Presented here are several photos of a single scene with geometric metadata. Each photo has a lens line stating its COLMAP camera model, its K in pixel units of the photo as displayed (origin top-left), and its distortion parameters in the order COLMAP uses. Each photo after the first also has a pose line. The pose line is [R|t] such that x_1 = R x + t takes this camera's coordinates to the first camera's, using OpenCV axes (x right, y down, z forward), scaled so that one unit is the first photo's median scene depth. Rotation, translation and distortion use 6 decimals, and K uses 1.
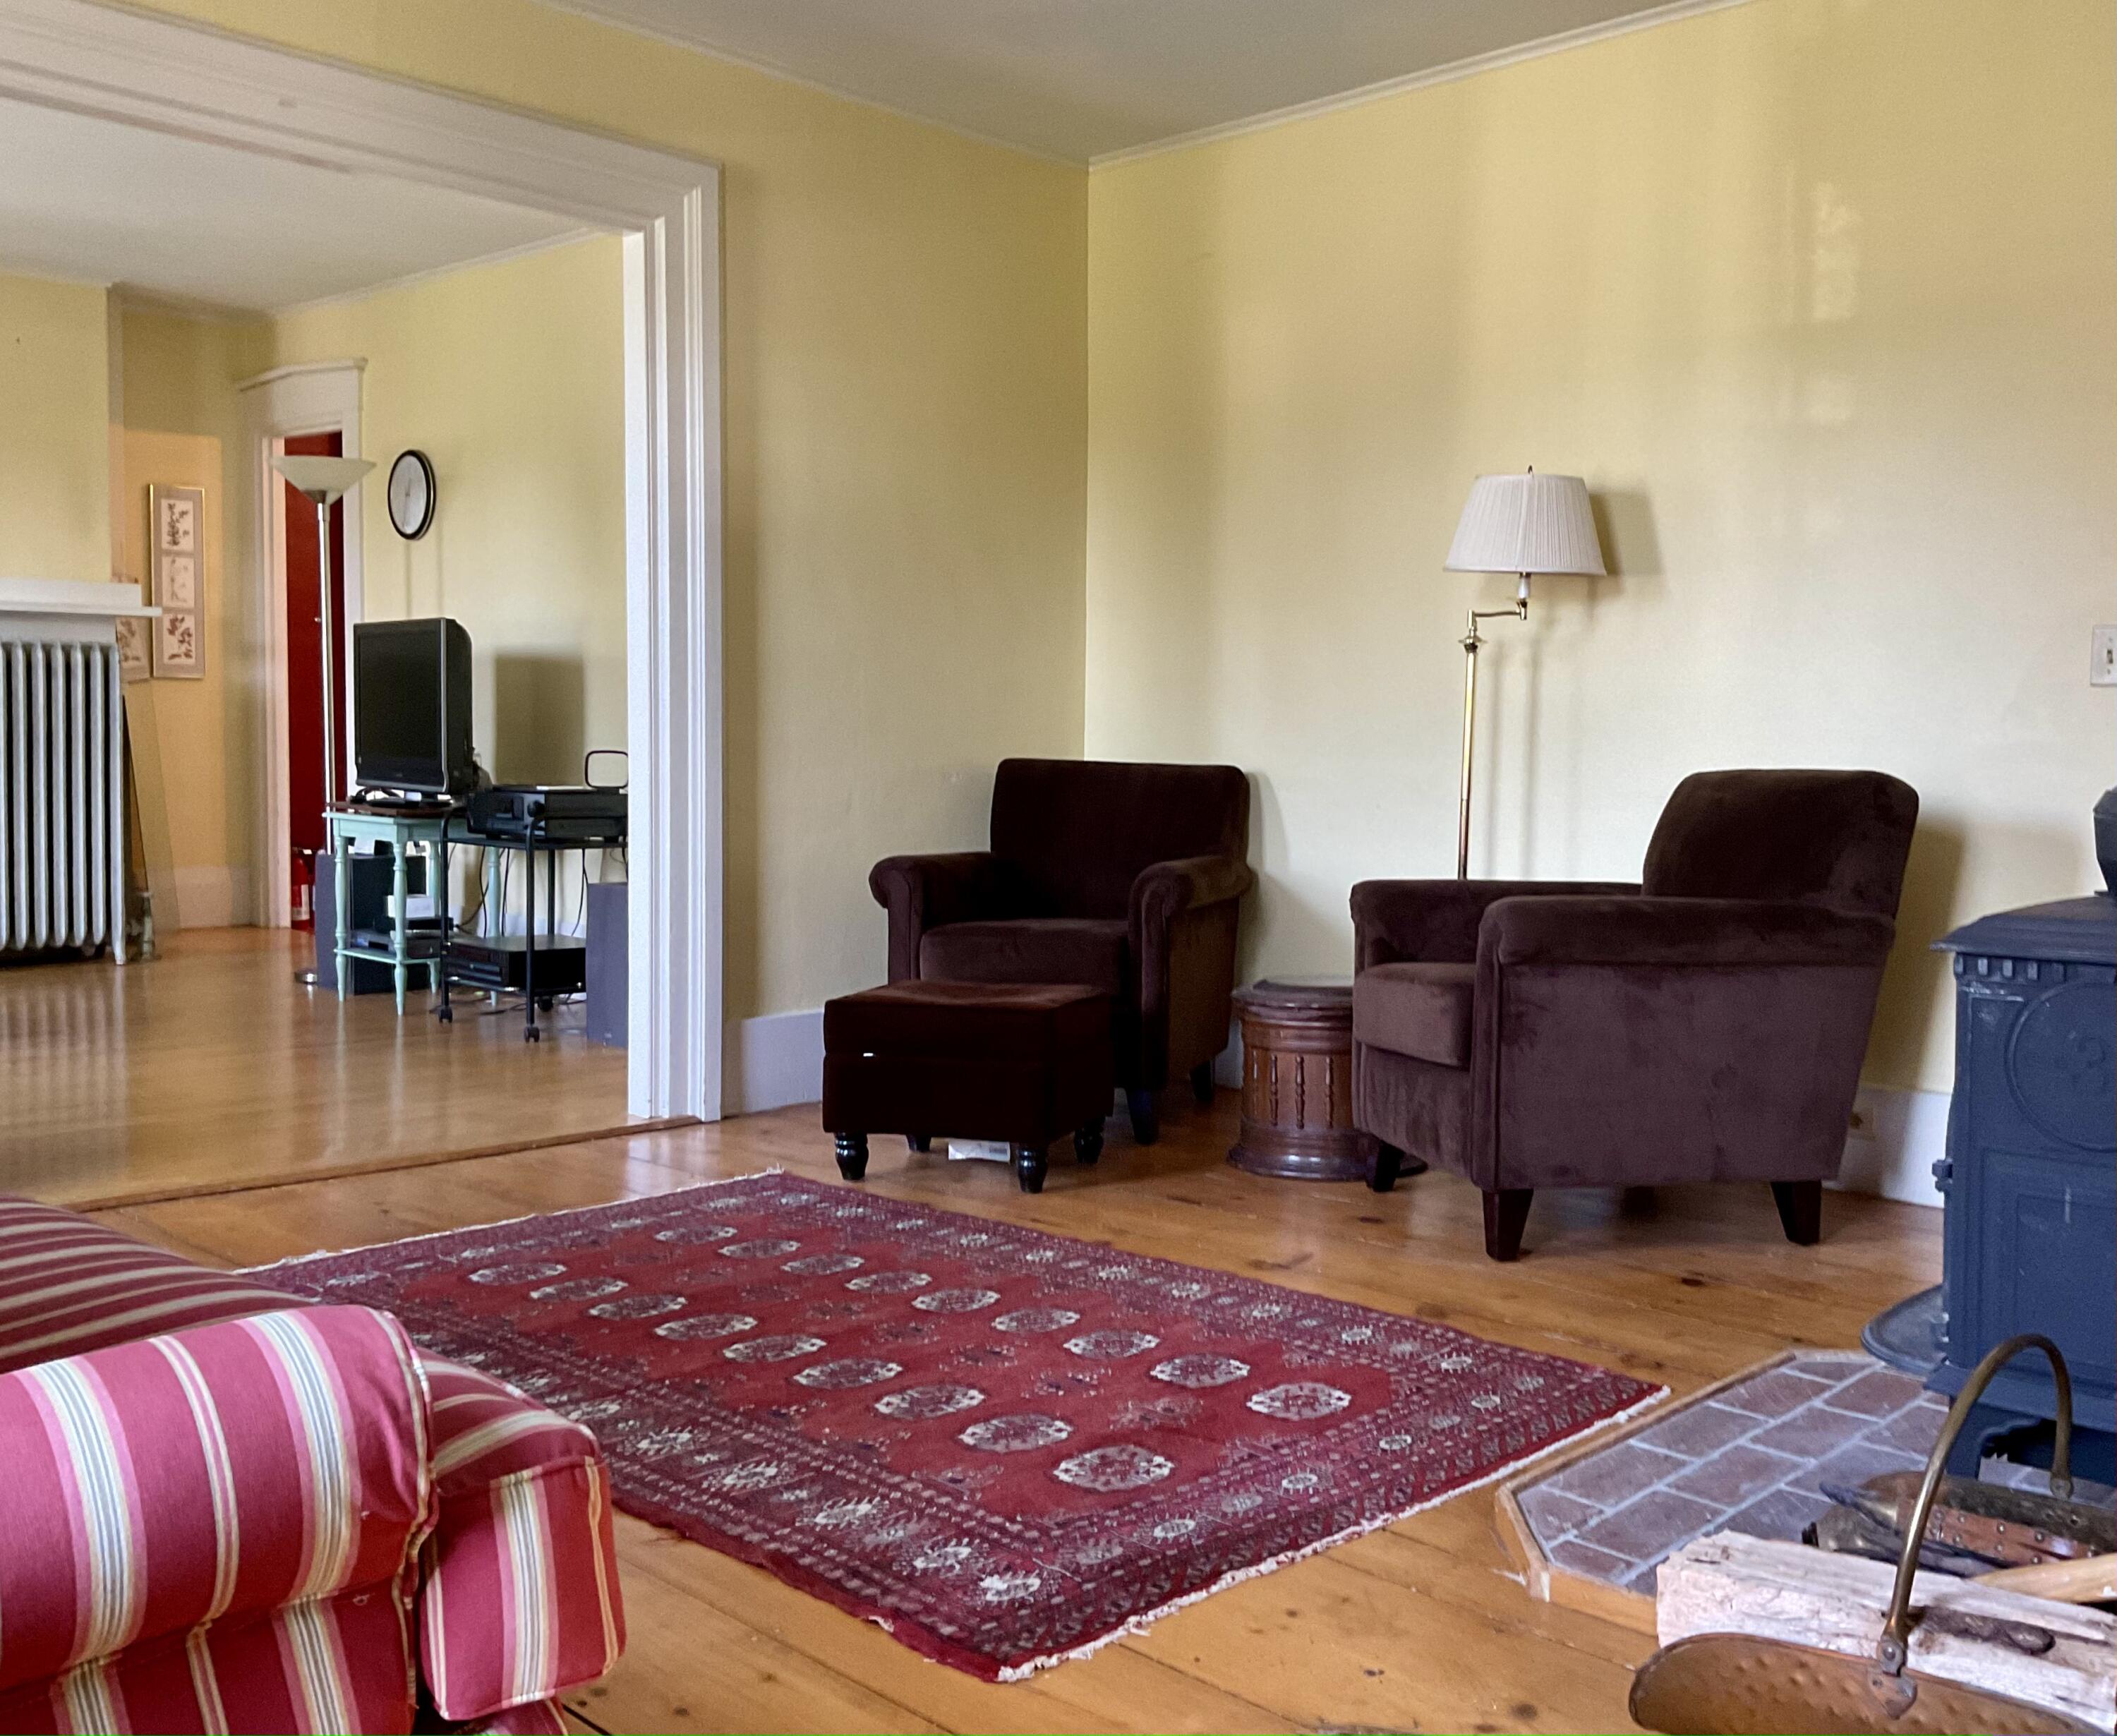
lens RADIAL K [[2009.2, 0, 1225.3], [0, 2009.2, 863.9], [0, 0, 1]] dist [0.094435, -0.207882]
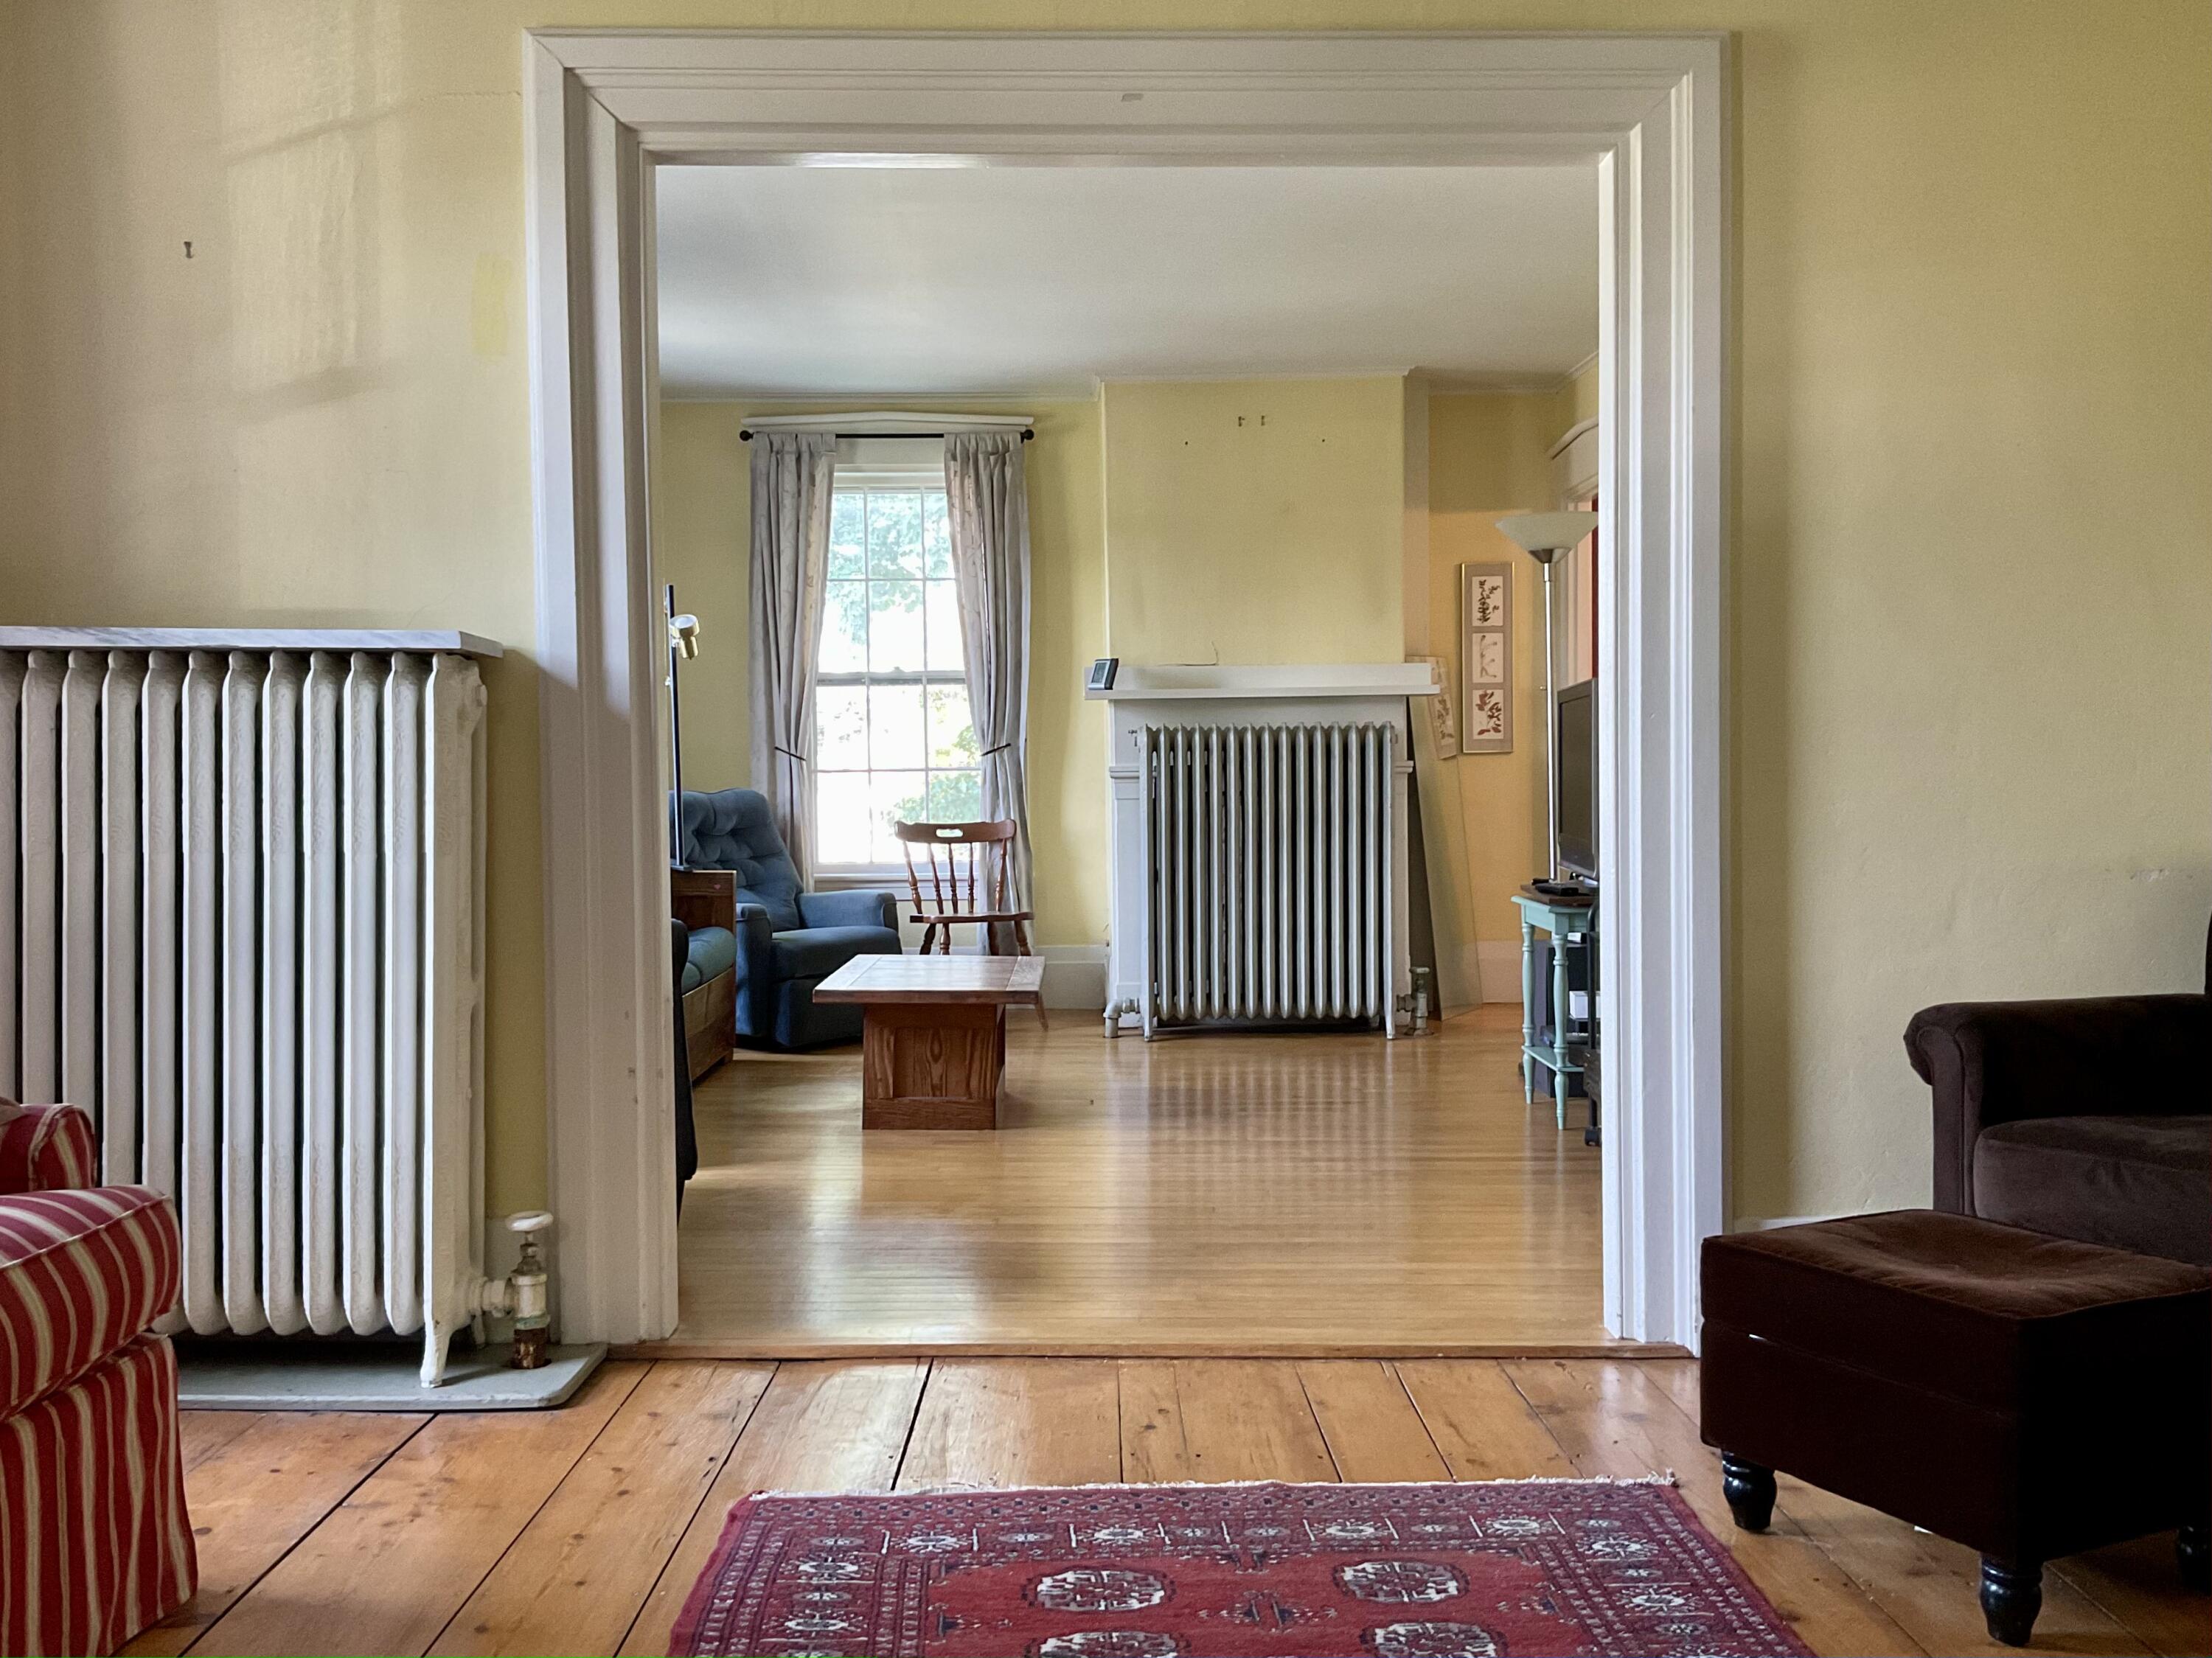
lens RADIAL K [[1920.9, 0, 1119.8], [0, 1920.9, 814.9], [0, 0, 1]] dist [0.129653, -0.298521]
pose [[0.669561, -0.010258, -0.742686, 0.083046], [-0.027060, 0.998904, -0.038192, -0.022646], [0.742264, 0.045669, 0.668550, 0.265756]]
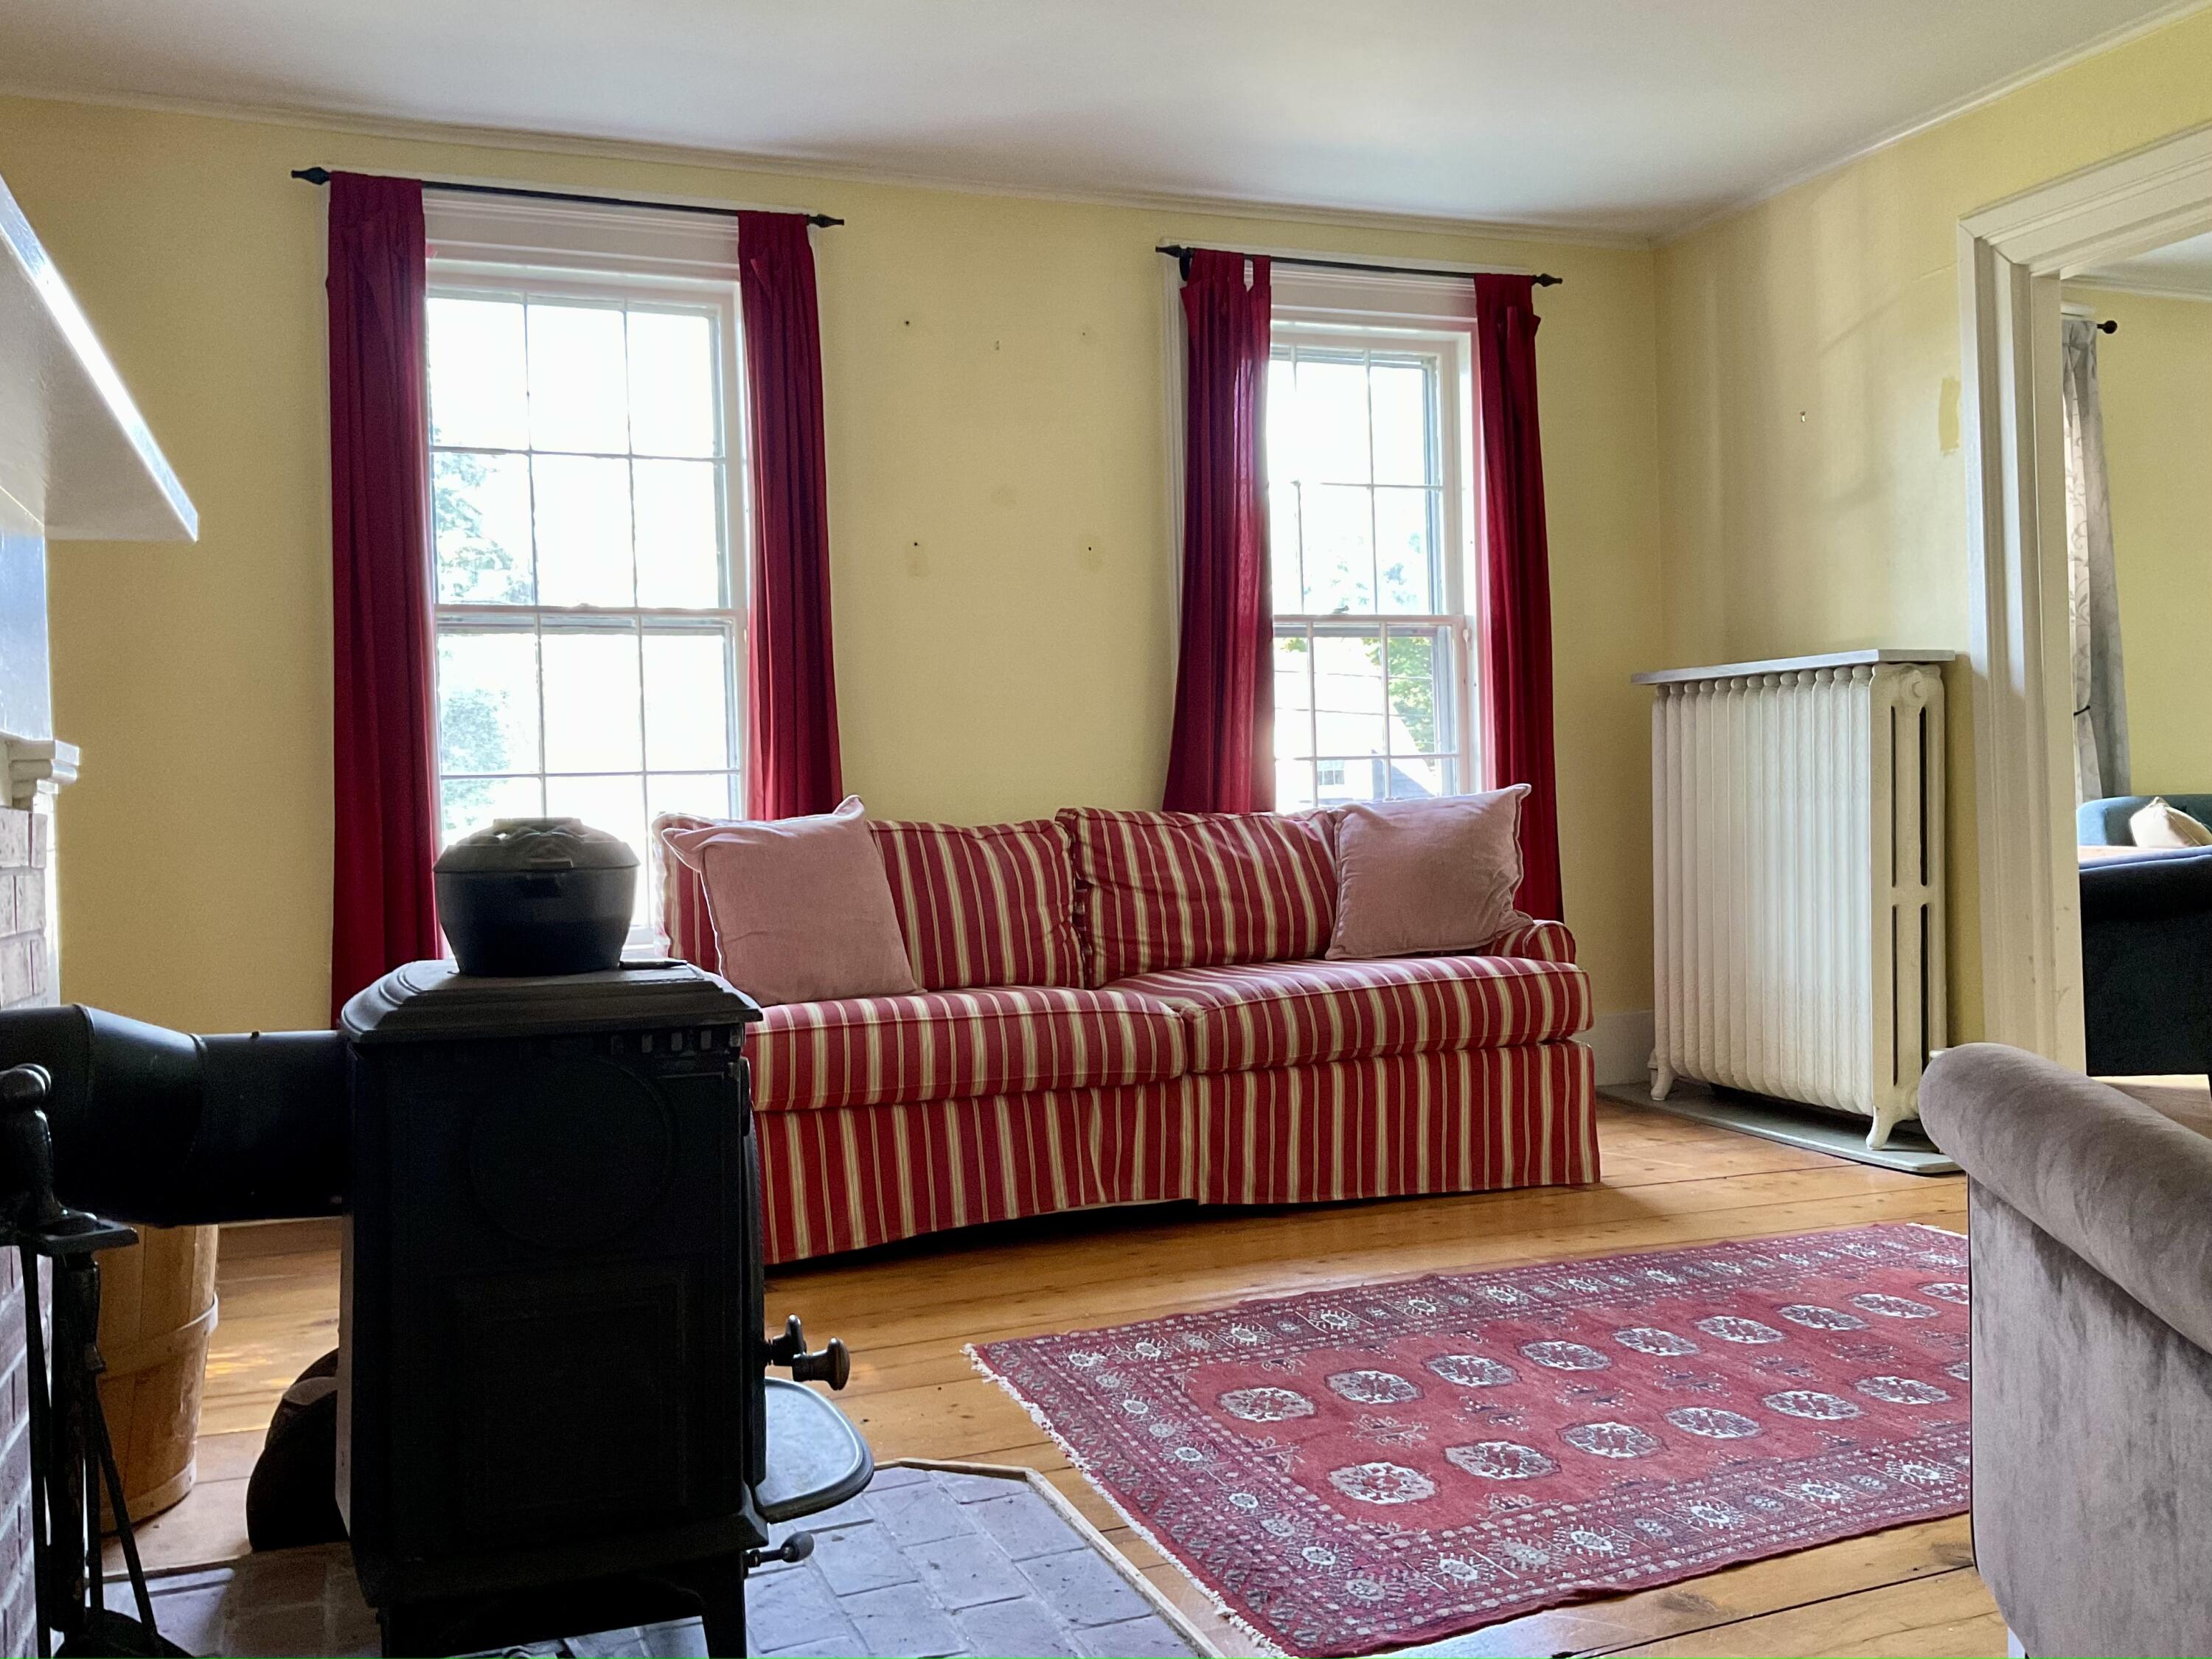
lens RADIAL K [[1921.1, 0, 1119.8], [0, 1921.1, 815.4], [0, 0, 1]] dist [0.129653, -0.298521]
pose [[-0.464977, -0.001899, -0.885321, 0.366034], [-0.036836, 0.999173, 0.017203, -0.022455], [0.884556, 0.040610, -0.464663, 0.532441]]
